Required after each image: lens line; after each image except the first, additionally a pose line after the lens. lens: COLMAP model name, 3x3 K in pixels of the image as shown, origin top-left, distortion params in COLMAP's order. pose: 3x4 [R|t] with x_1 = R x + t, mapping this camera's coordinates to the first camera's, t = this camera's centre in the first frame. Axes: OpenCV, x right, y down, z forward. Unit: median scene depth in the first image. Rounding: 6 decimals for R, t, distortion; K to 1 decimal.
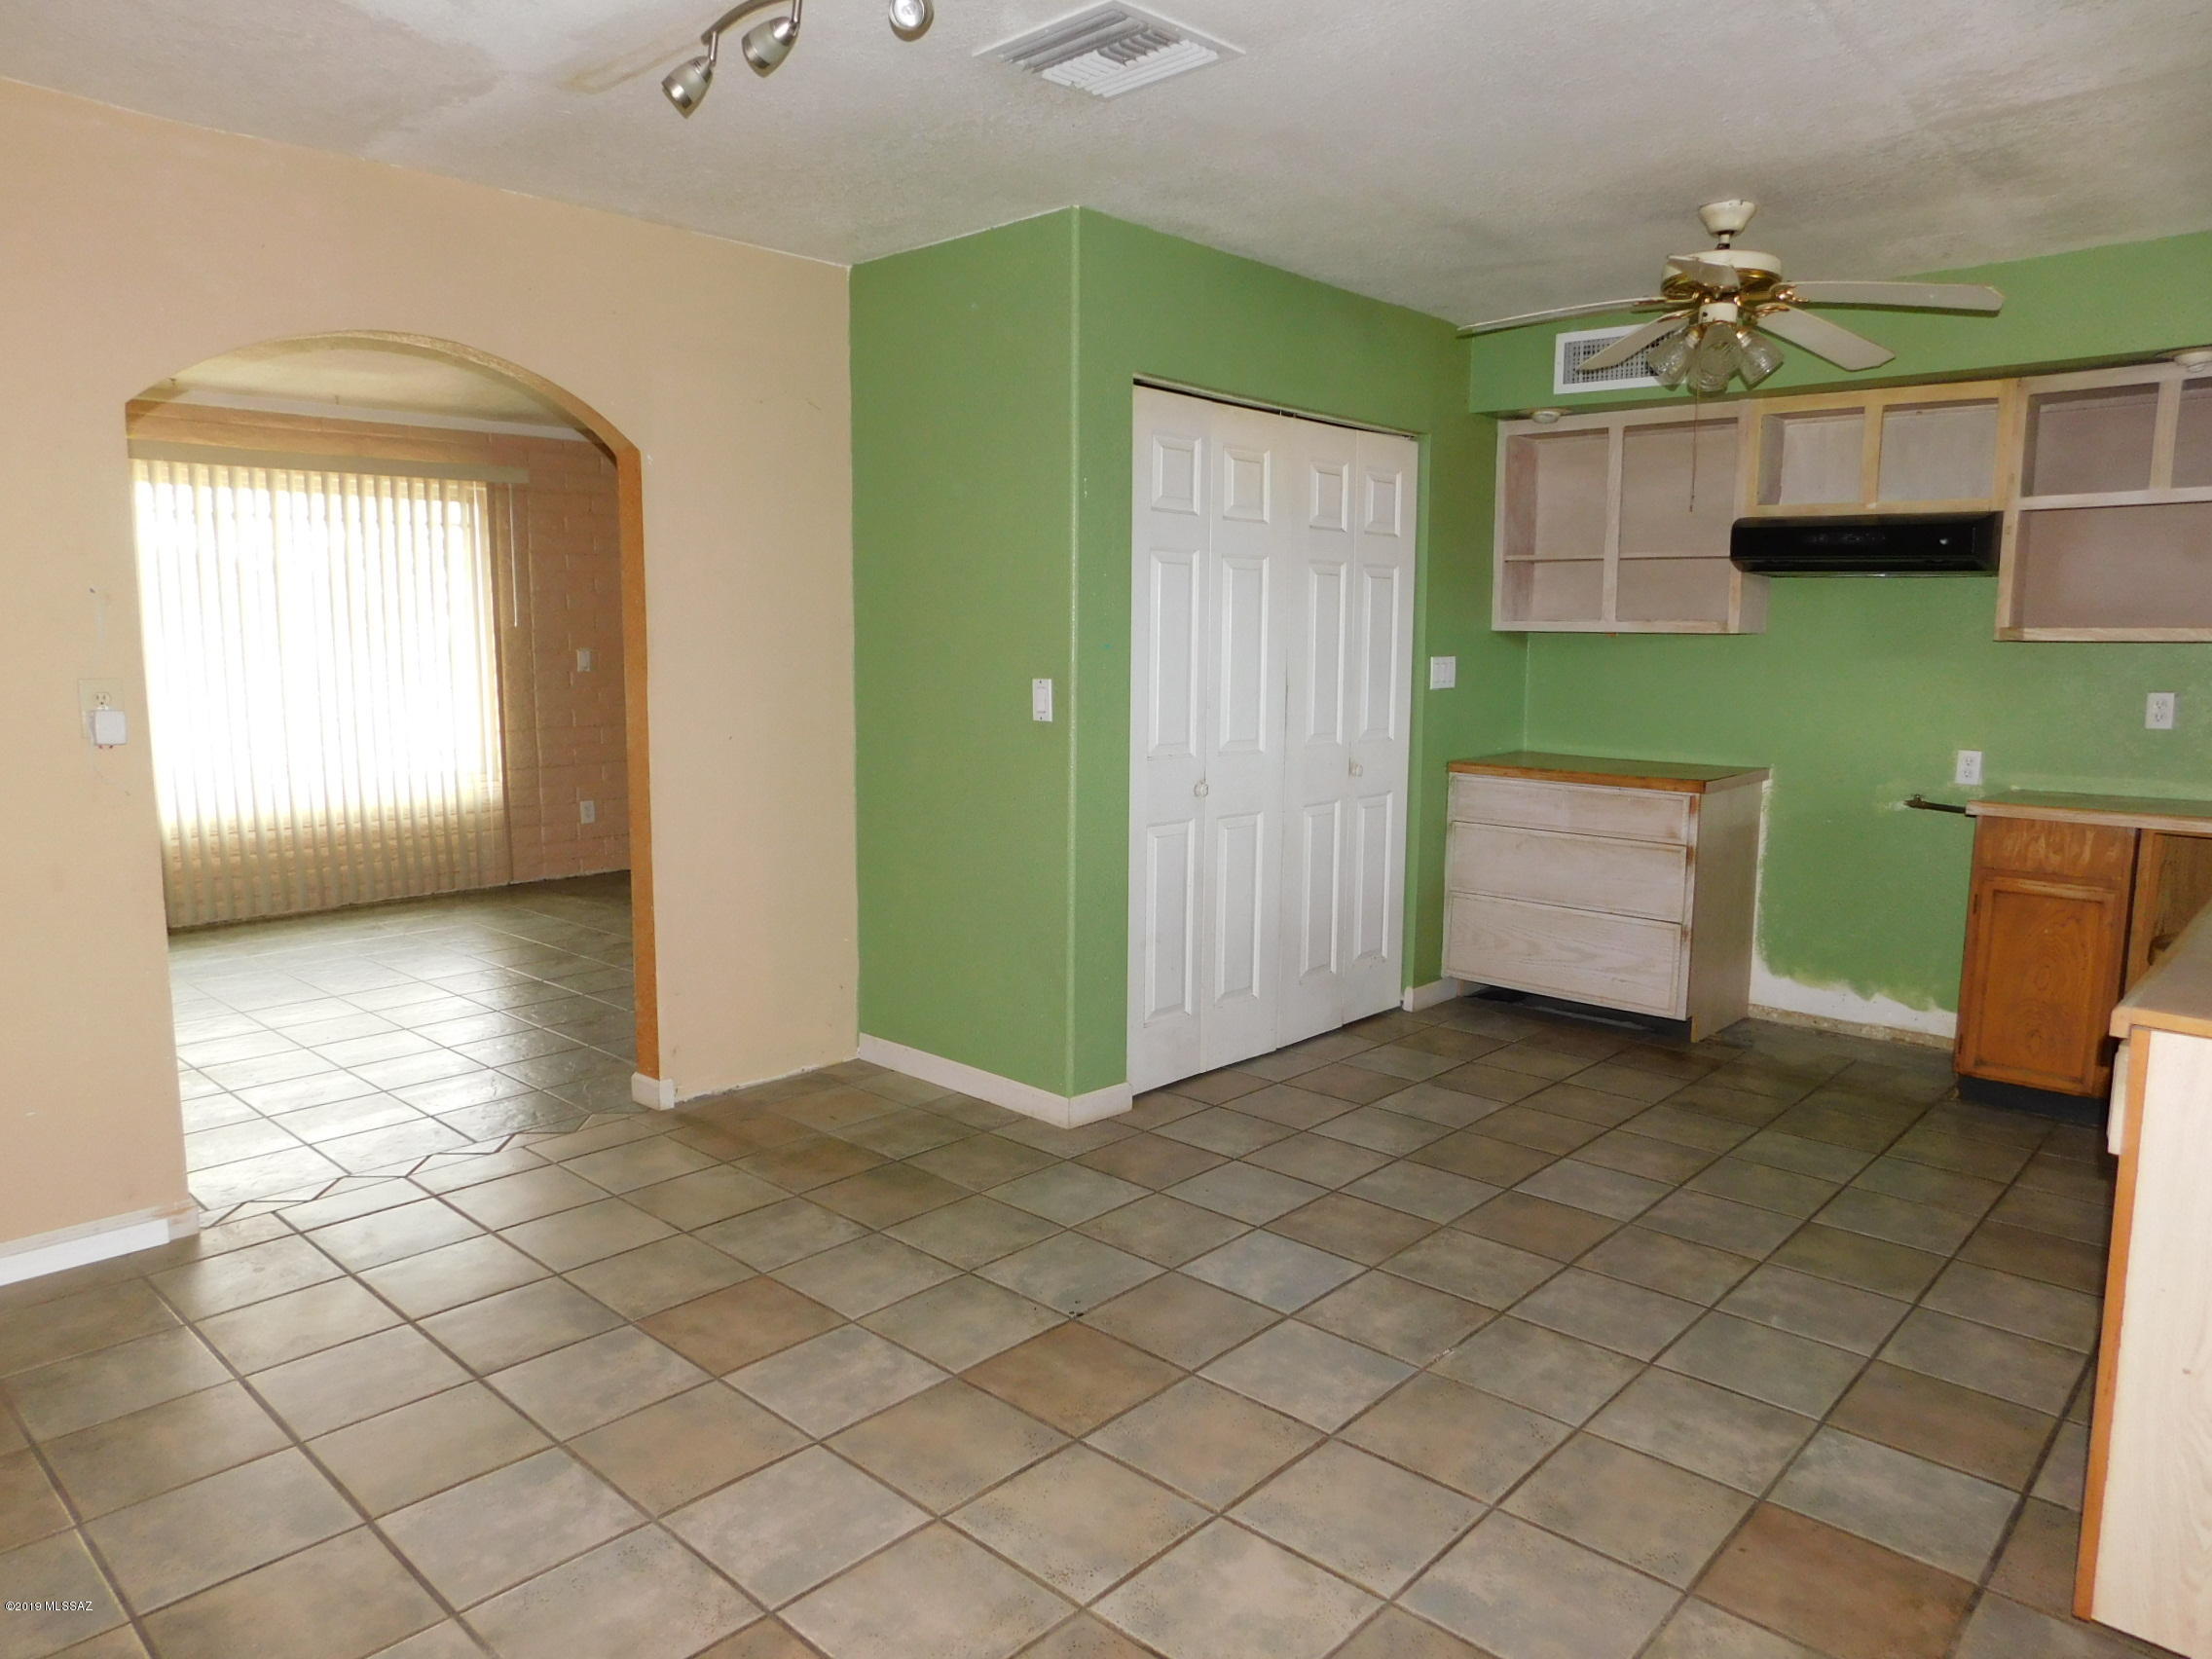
lens RADIAL K [[1463.3, 0, 1111.9], [0, 1463.3, 832.5], [0, 0, 1]] dist [-0.063661, 0.042264]
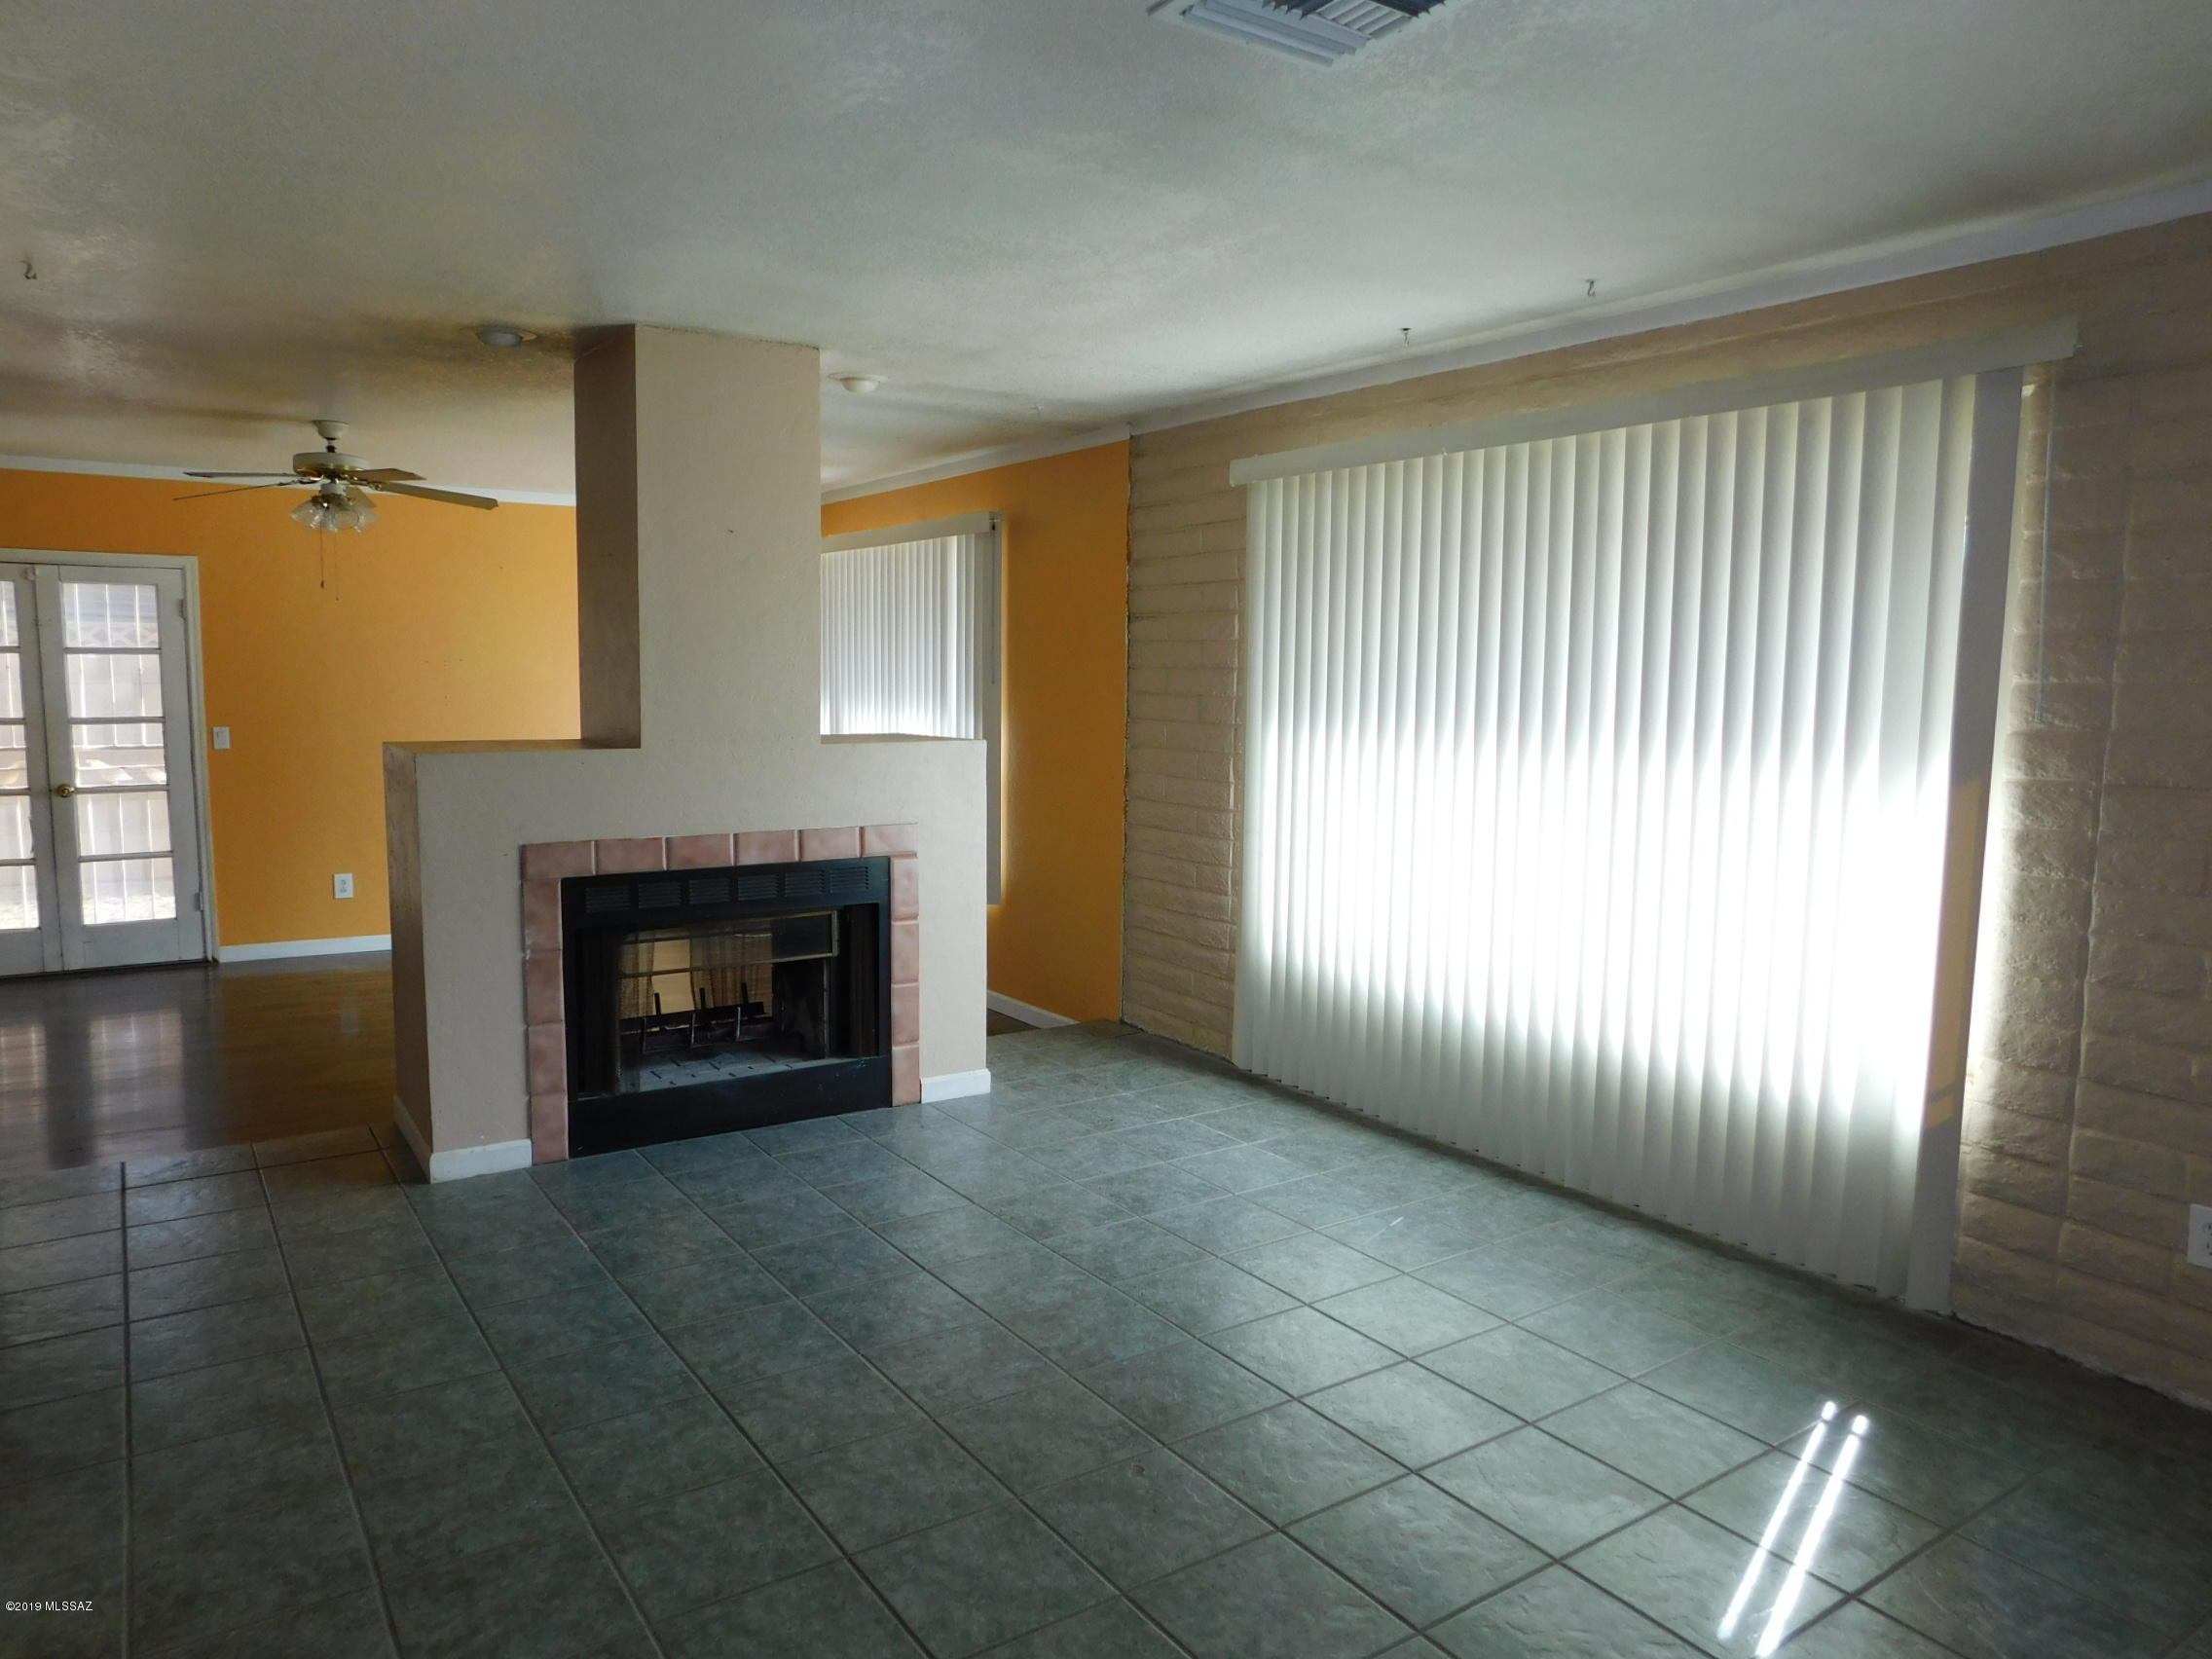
lens RADIAL K [[1463.3, 0, 1088.2], [0, 1463.3, 840.9], [0, 0, 1]] dist [-0.063661, 0.042264]
pose [[-0.231495, 0.106573, -0.966981, 0.084063], [-0.147626, 0.978622, 0.143198, -0.227212], [0.961570, 0.175901, -0.210813, 1.471162]]
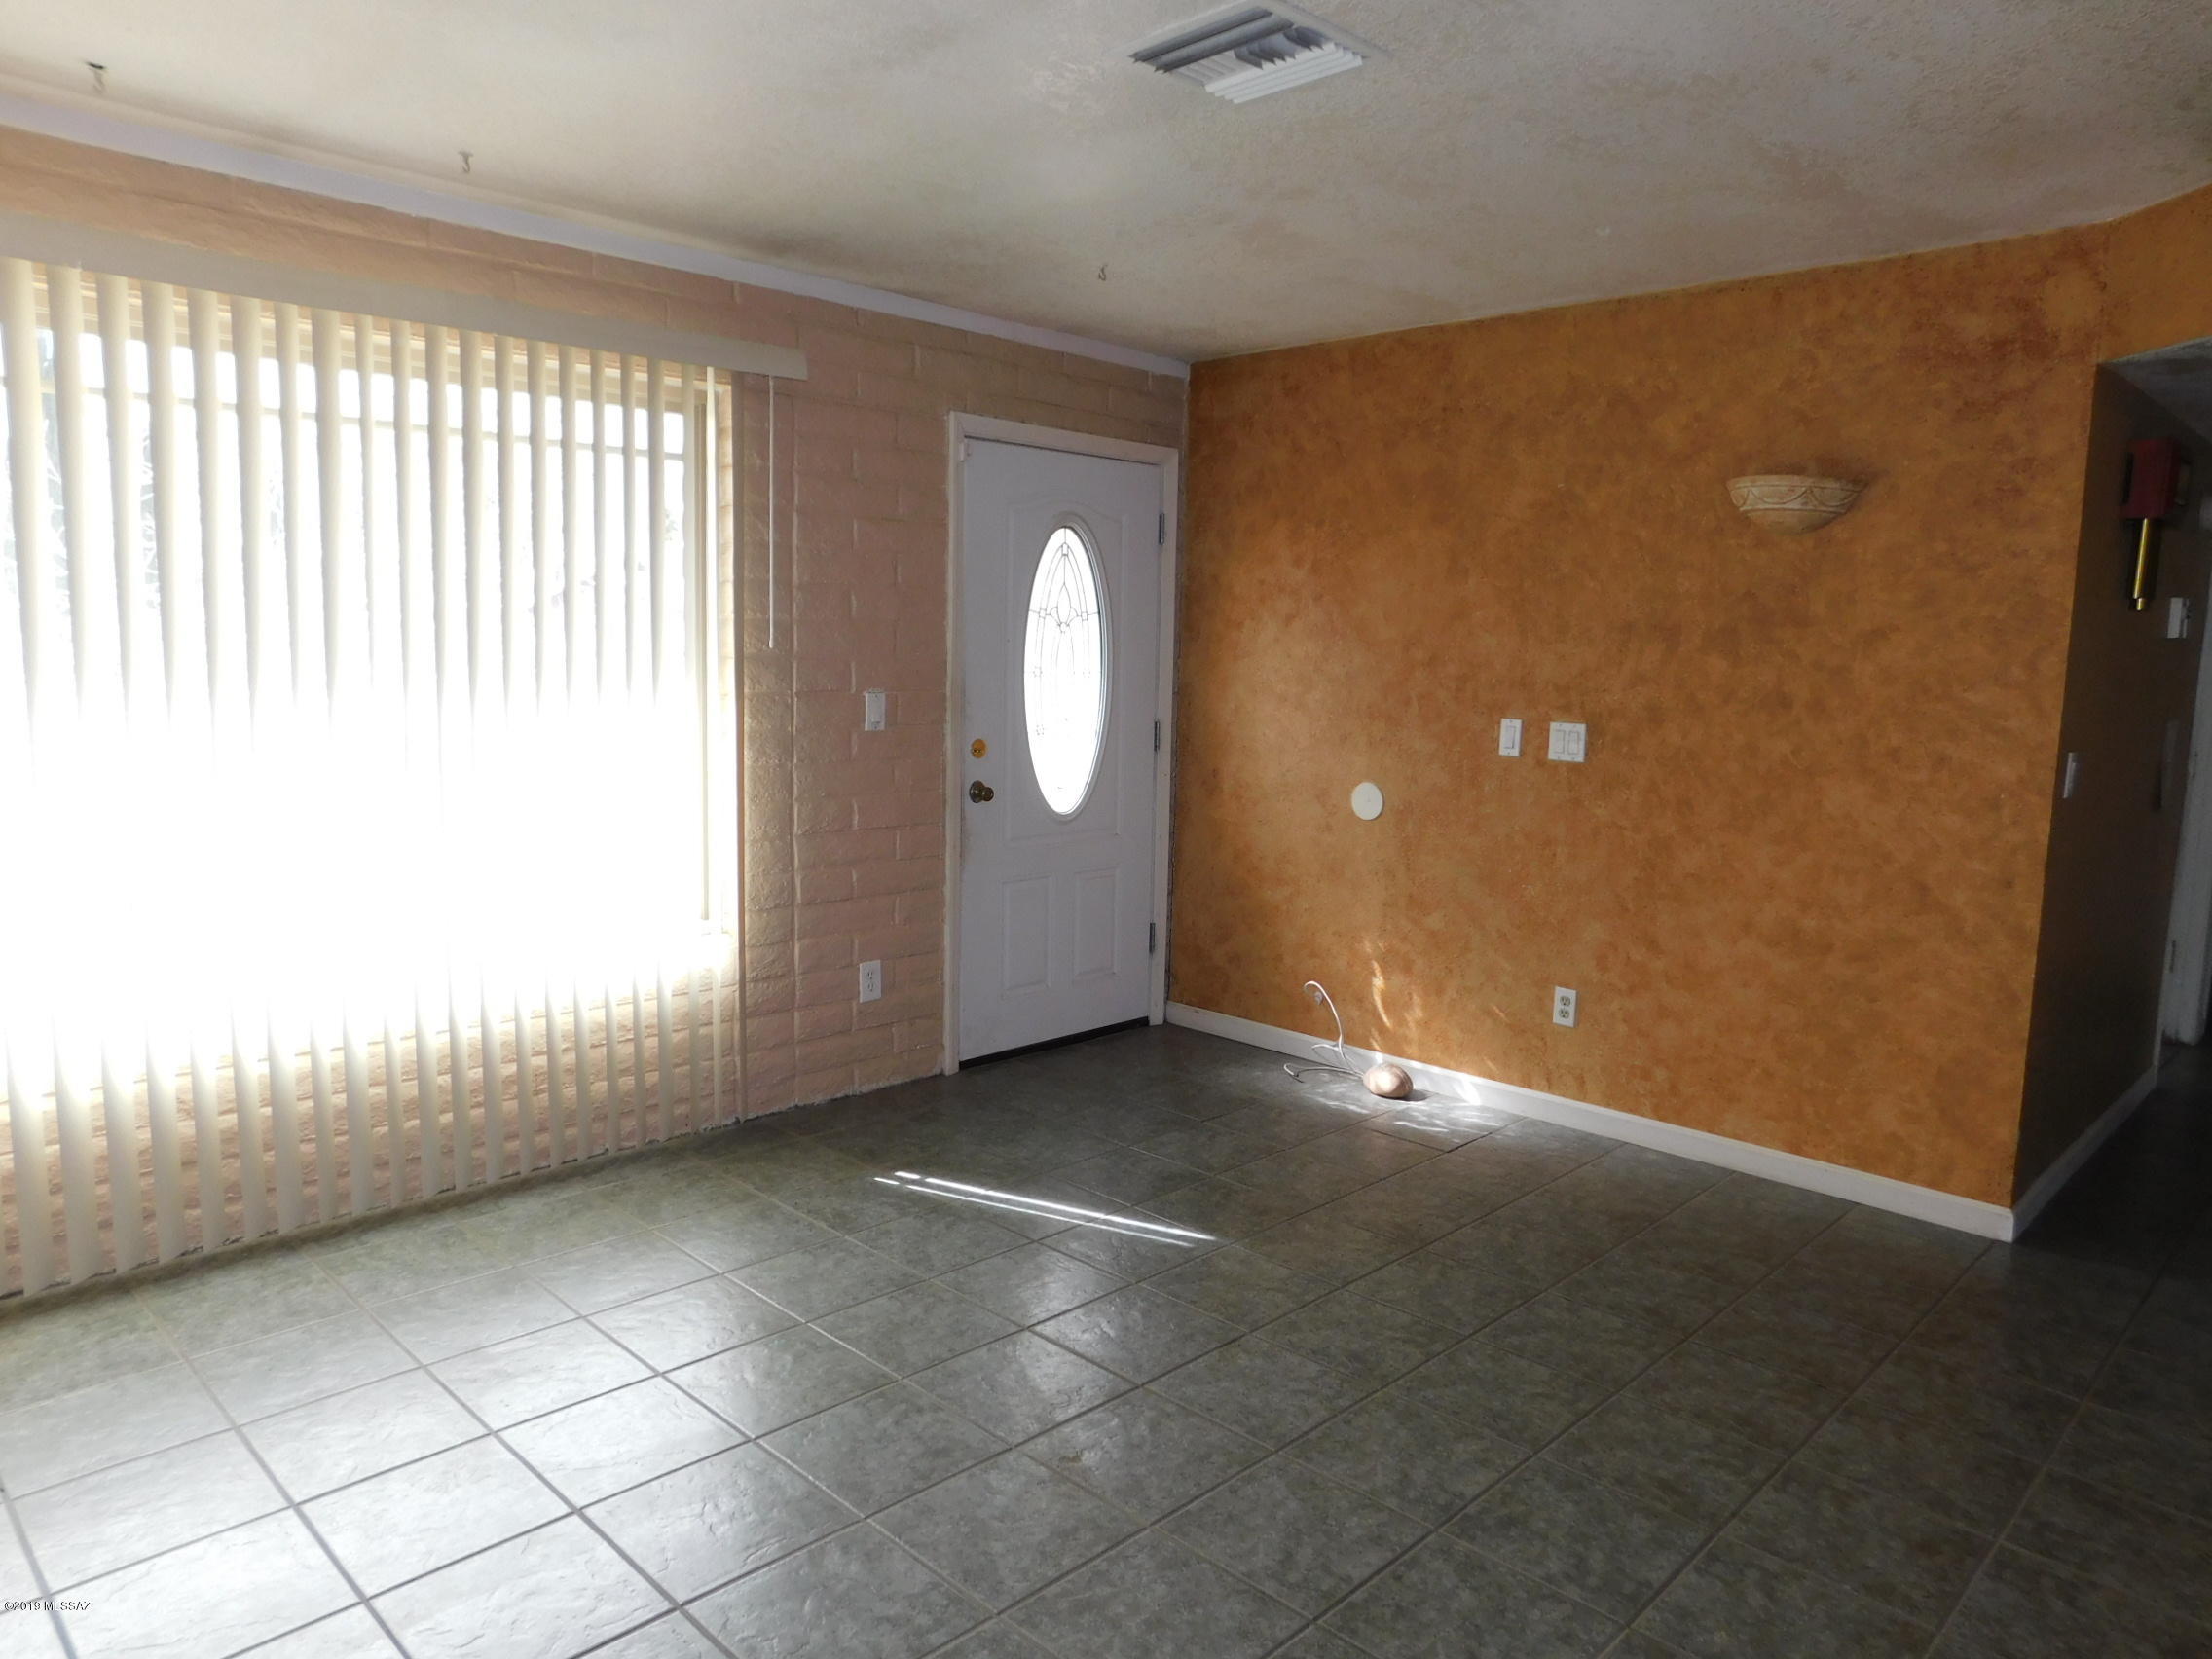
lens RADIAL K [[1463.3, 0, 1127.2], [0, 1463.3, 831.3], [0, 0, 1]] dist [-0.063661, 0.042264]
pose [[0.998477, 0.027105, -0.048044, -0.442185], [-0.027844, 0.999503, -0.014782, -0.124401], [0.047620, 0.016097, 0.998736, 0.819472]]
